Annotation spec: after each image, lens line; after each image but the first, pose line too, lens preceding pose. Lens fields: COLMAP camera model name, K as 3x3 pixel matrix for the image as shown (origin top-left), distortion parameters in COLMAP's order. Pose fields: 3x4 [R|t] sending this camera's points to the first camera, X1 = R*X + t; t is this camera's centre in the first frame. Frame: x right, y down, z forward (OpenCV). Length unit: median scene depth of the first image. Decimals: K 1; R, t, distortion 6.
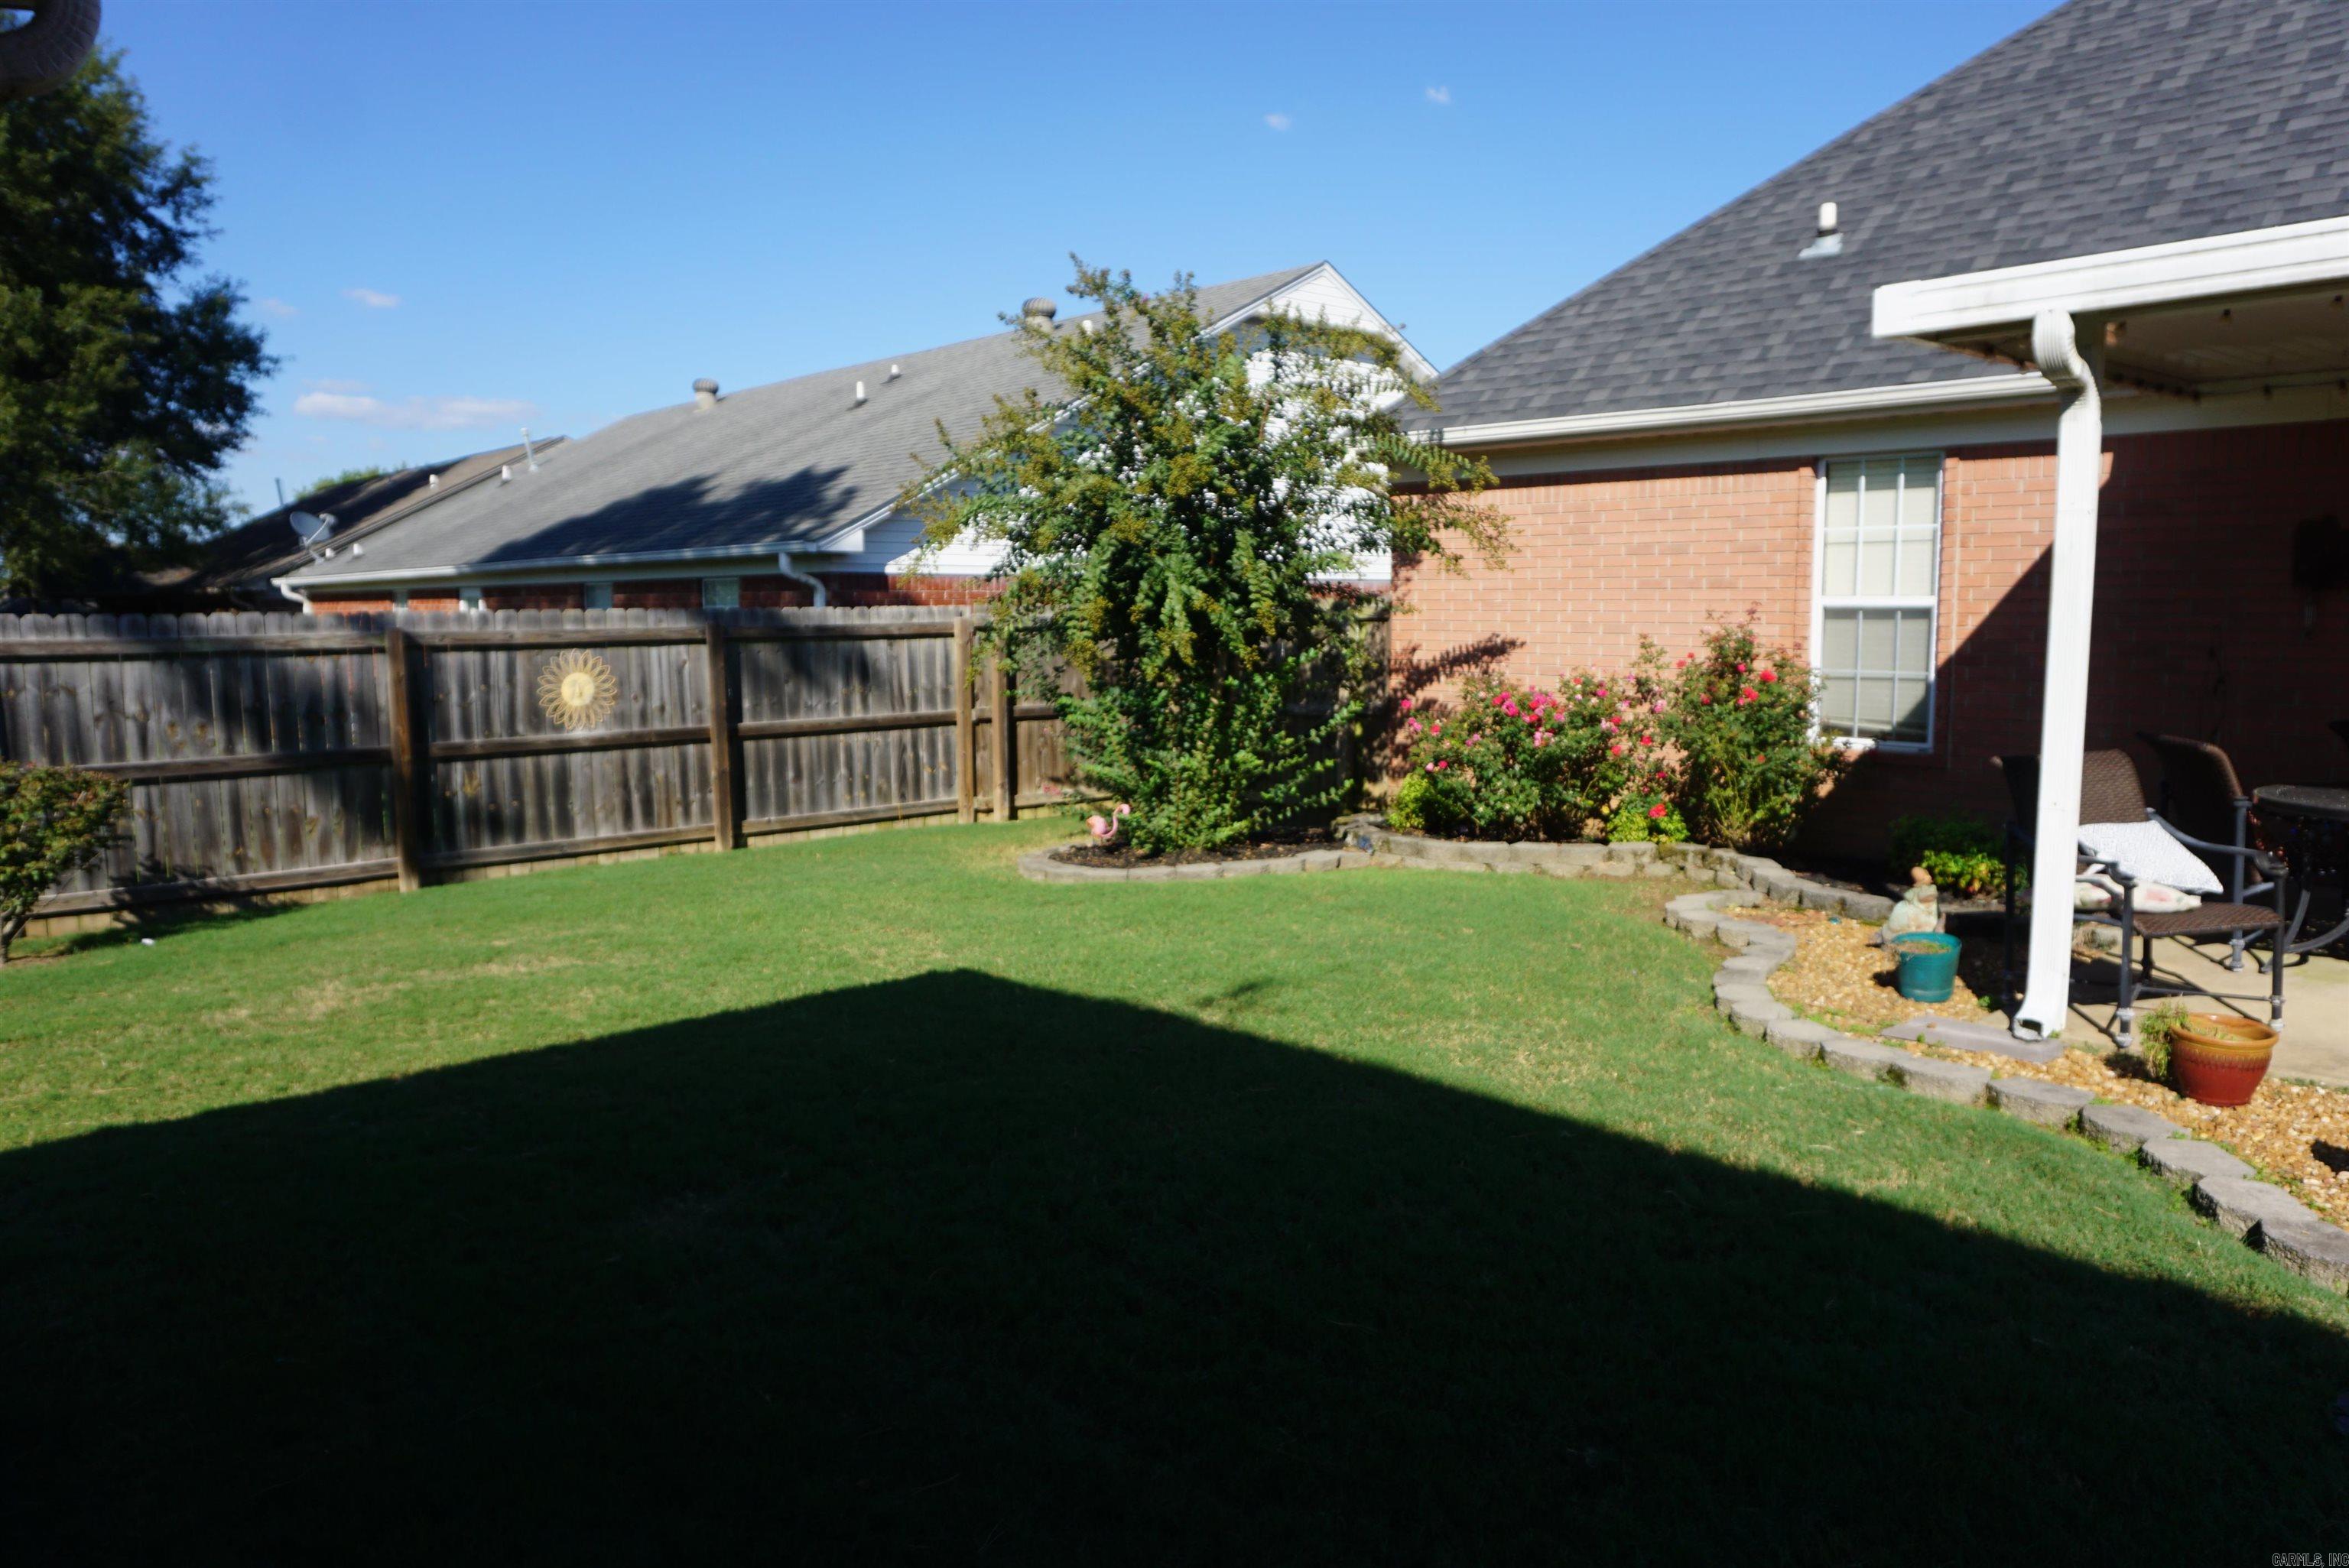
lens RADIAL K [[1567.3, 0, 1192.9], [0, 1567.3, 778.9], [0, 0, 1]] dist [-0.043794, 0.026563]
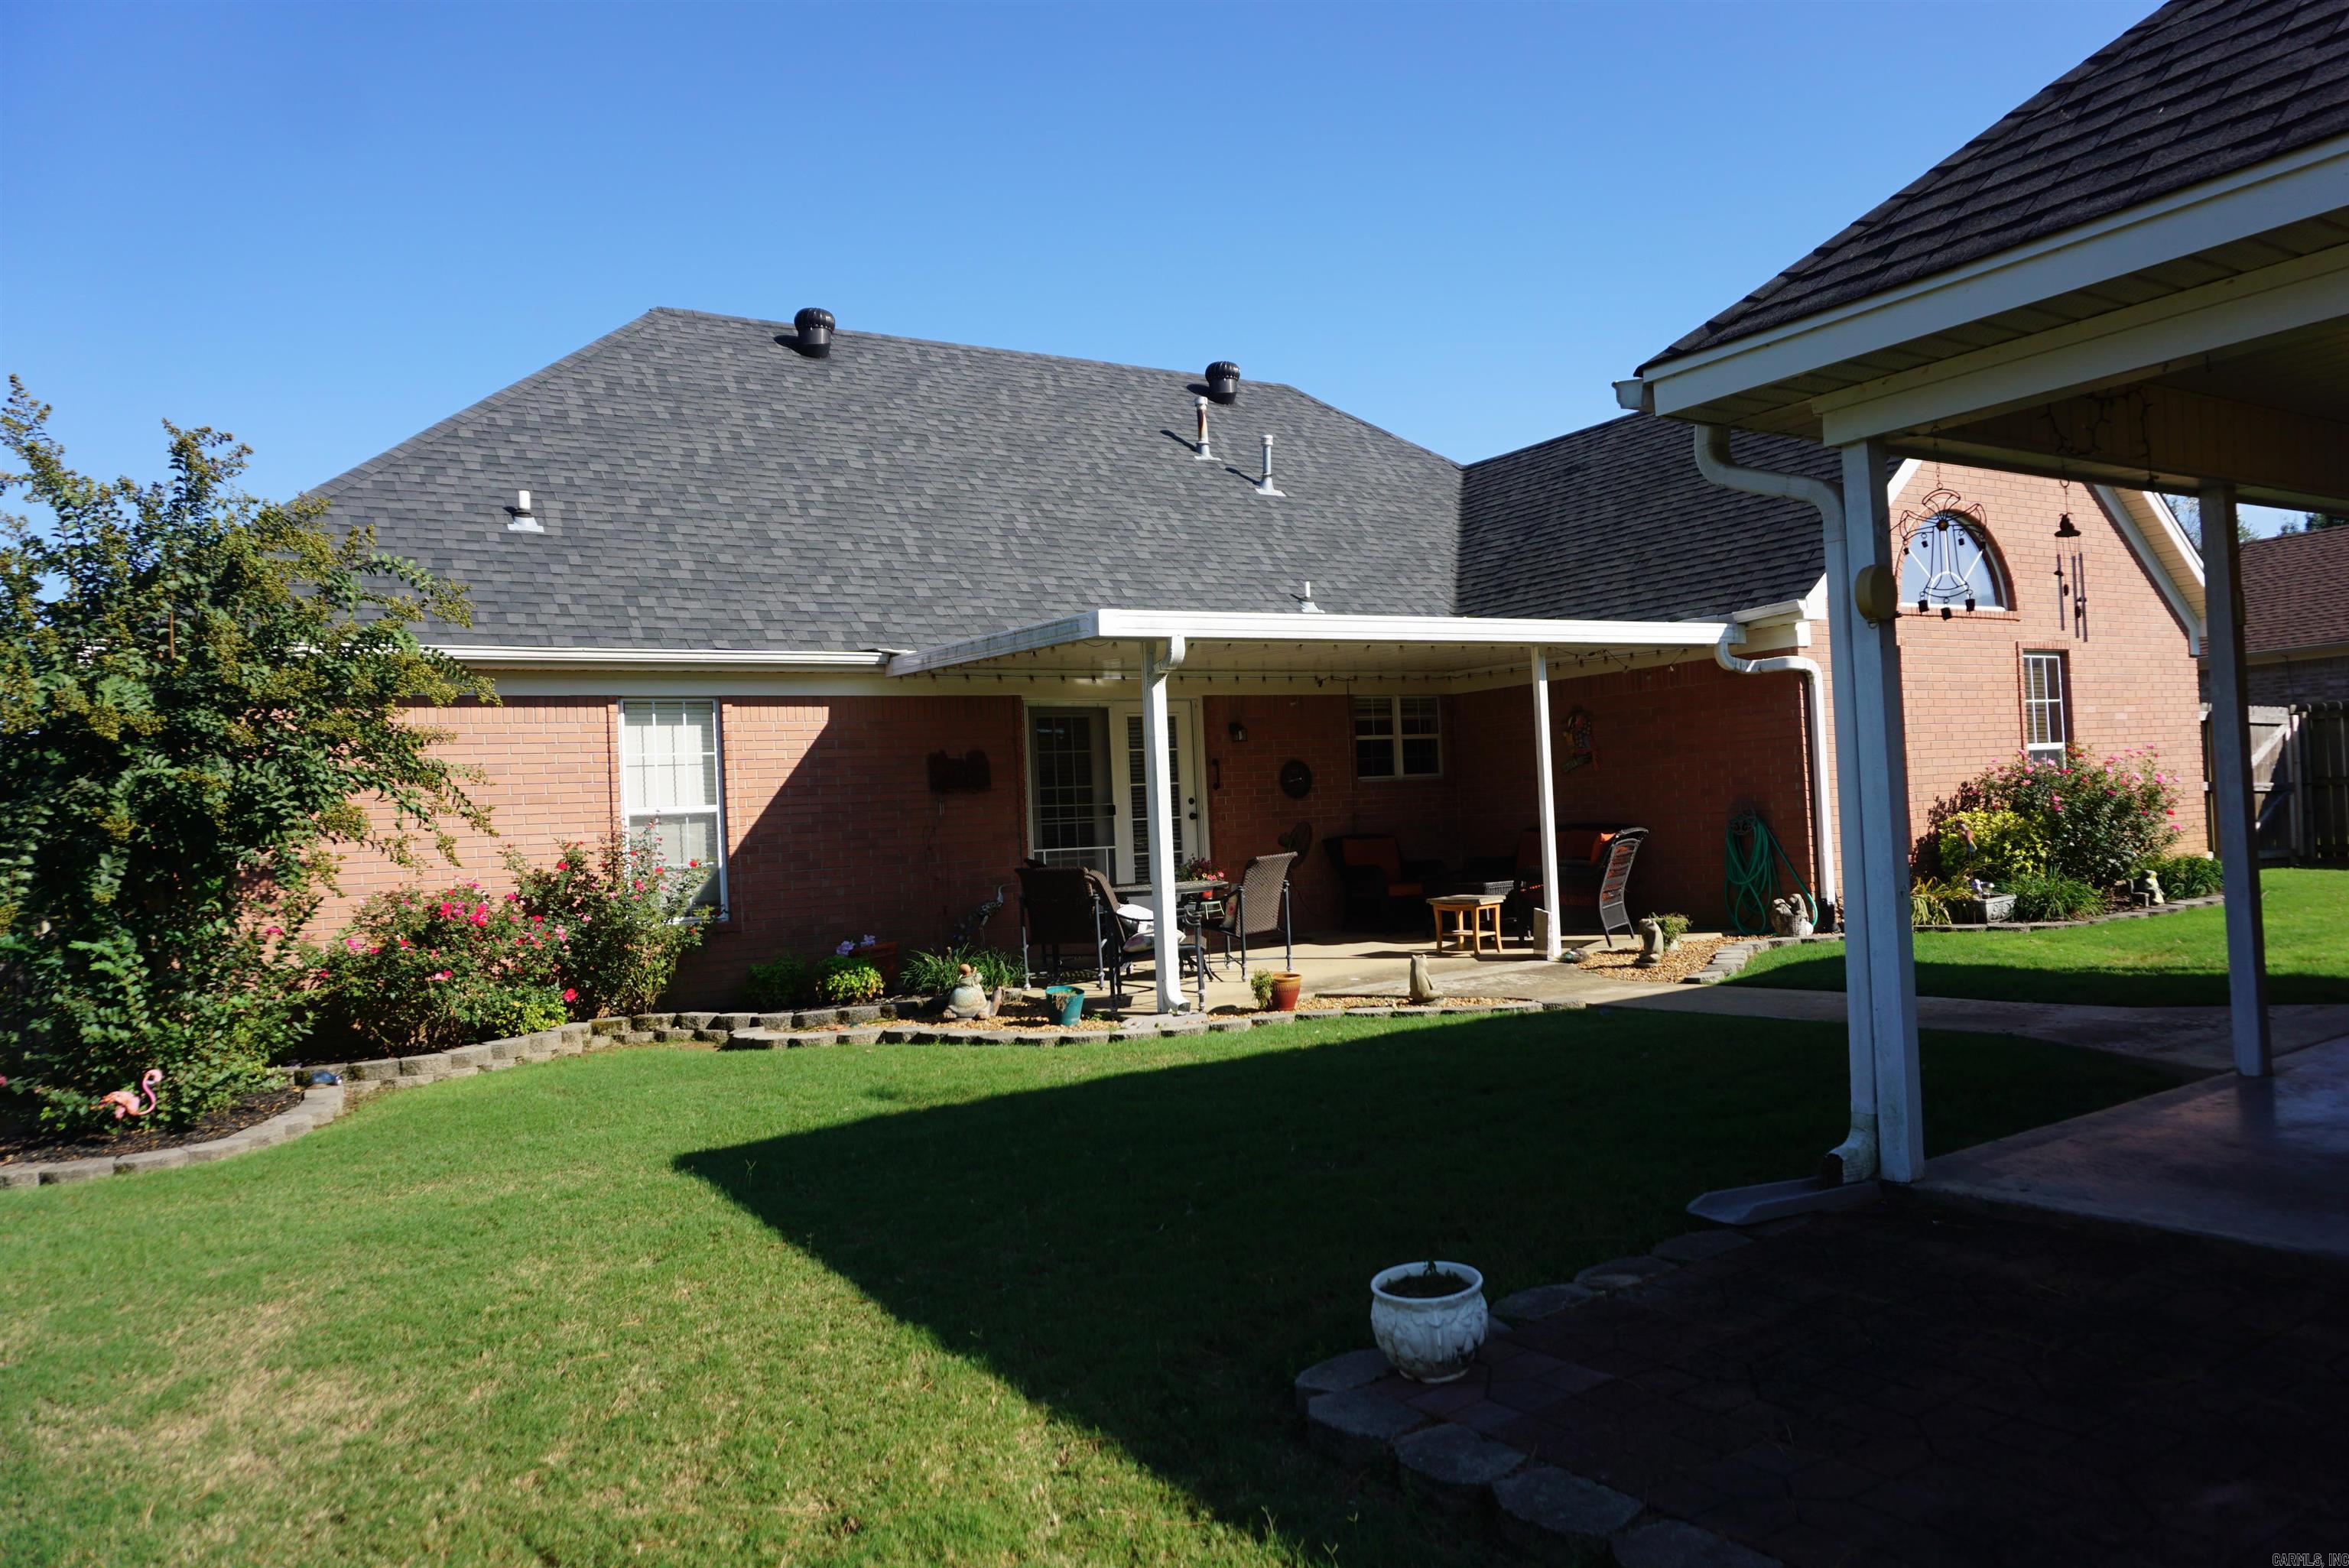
lens RADIAL K [[1567.3, 0, 1179.4], [0, 1567.3, 794.3], [0, 0, 1]] dist [-0.043794, 0.026563]
pose [[0.197942, 0.010355, 0.980159, -0.766775], [0.153690, 0.987249, -0.041468, -0.009333], [-0.968090, 0.158849, 0.193826, 0.349809]]
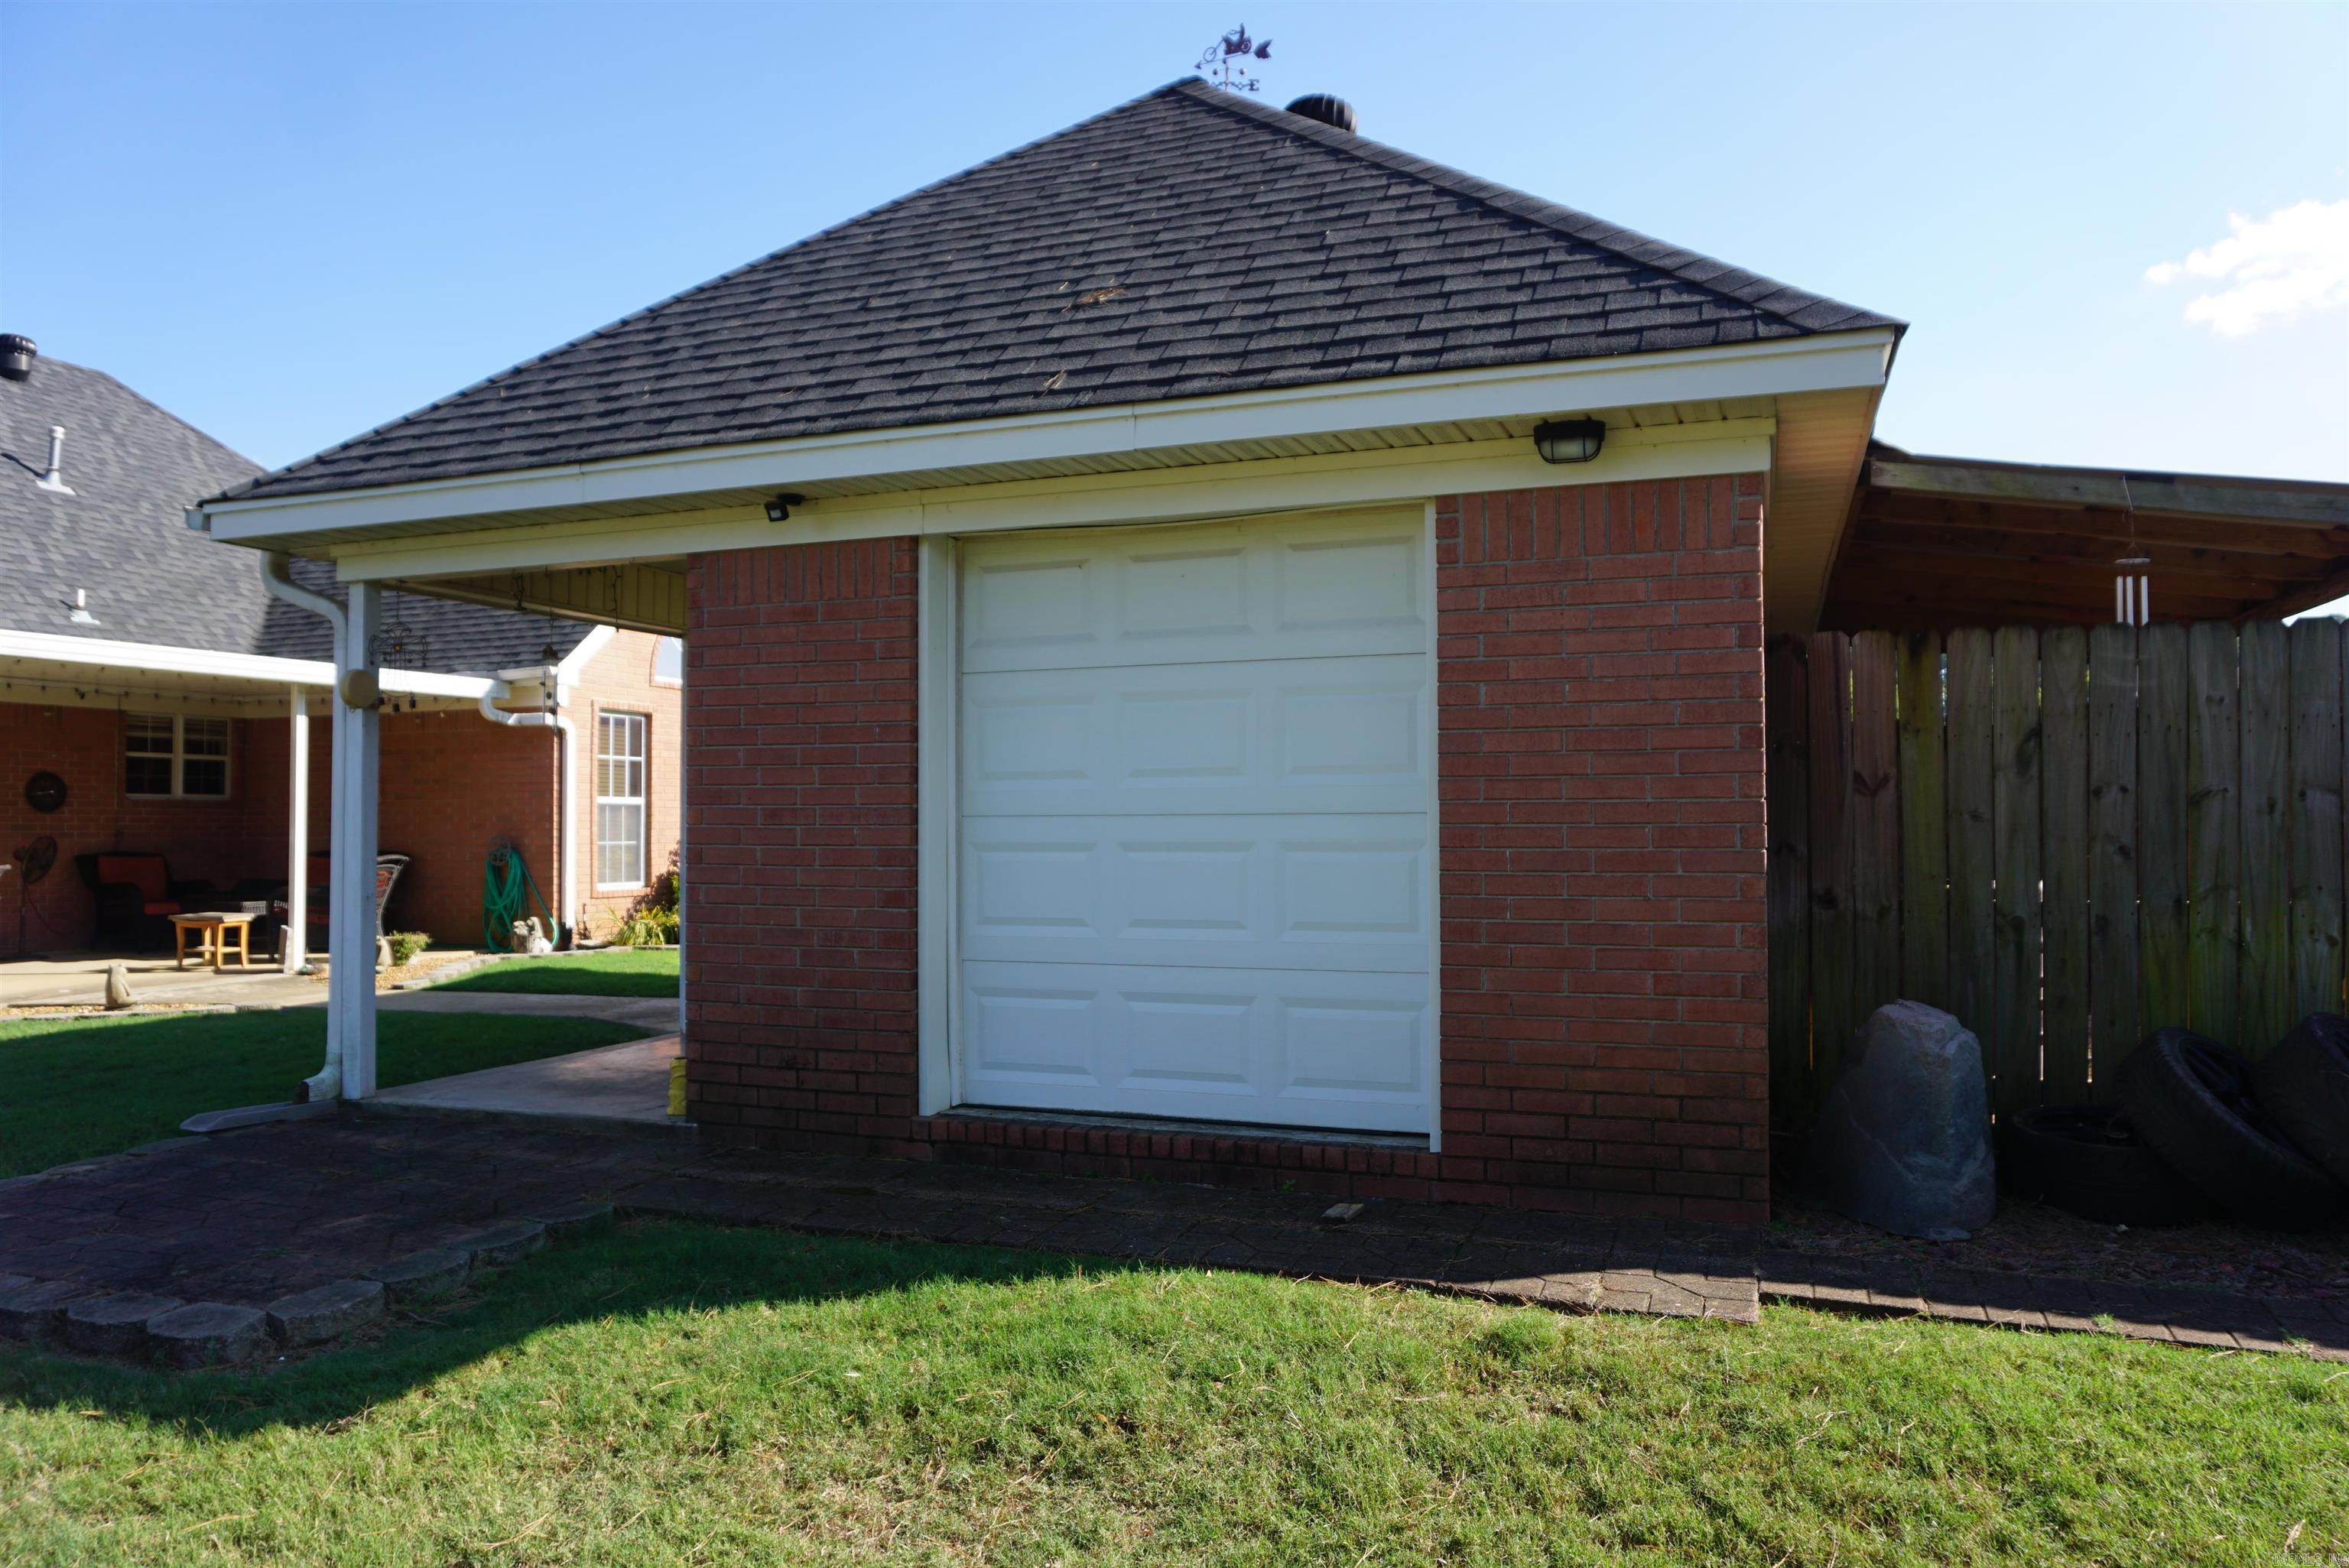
lens RADIAL K [[1567.3, 0, 1166.5], [0, 1567.3, 793.1], [0, 0, 1]] dist [-0.043794, 0.026563]
pose [[-0.432078, 0.027365, 0.901421, -1.034294], [0.100323, 0.994794, 0.017889, 0.012648], [-0.896239, 0.098163, -0.432574, 0.204200]]
